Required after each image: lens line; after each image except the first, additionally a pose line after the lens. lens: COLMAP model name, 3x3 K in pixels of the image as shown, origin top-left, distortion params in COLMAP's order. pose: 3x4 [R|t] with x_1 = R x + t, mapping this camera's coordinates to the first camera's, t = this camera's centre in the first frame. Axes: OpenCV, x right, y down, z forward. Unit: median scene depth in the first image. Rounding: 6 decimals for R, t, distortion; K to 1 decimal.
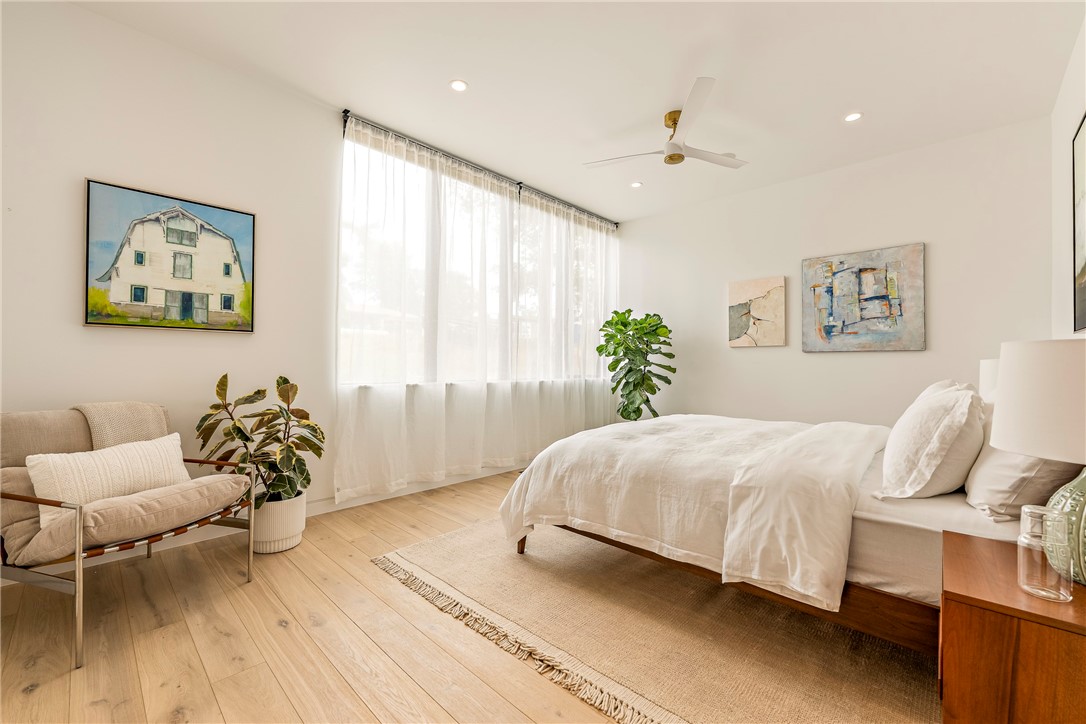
lens RADIAL K [[437.8, 0, 542.2], [0, 437.8, 361.5], [0, 0, 1]] dist [-0.002491, 0.000029]
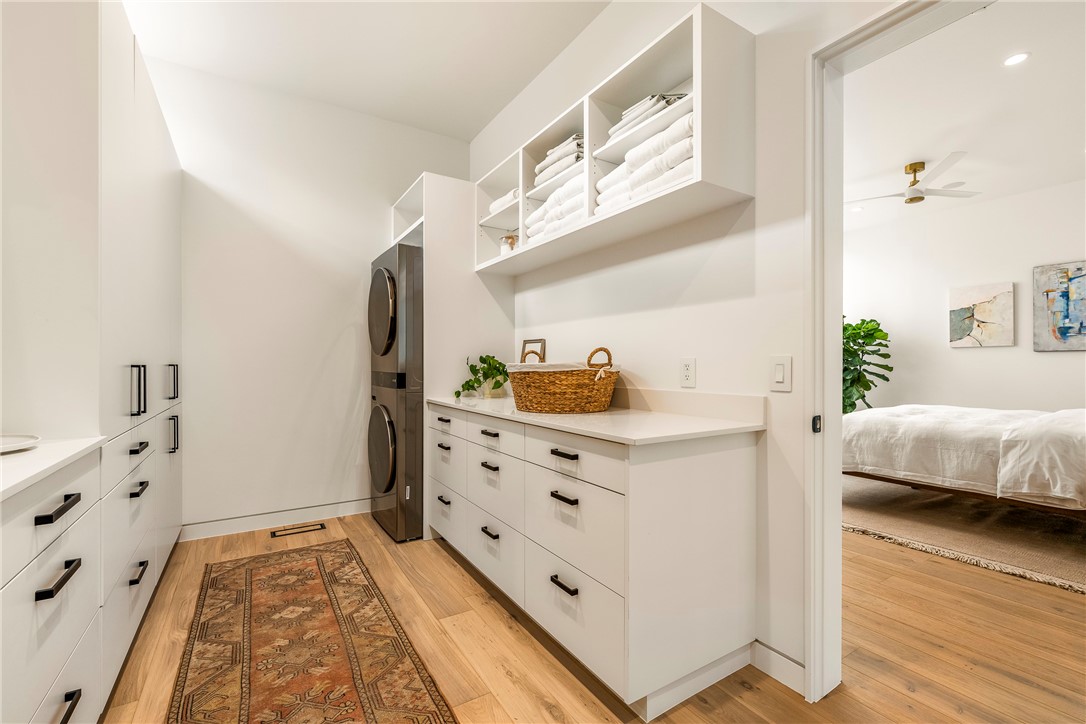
lens RADIAL K [[462.7, 0, 543.3], [0, 462.7, 367.4], [0, 0, 1]] dist [-0.000044, -0.000111]
pose [[0.970392, -0.007528, -0.241417, -0.334349], [0.010371, 0.999891, 0.010510, -0.006881], [0.241311, -0.012703, 0.970365, -0.443817]]
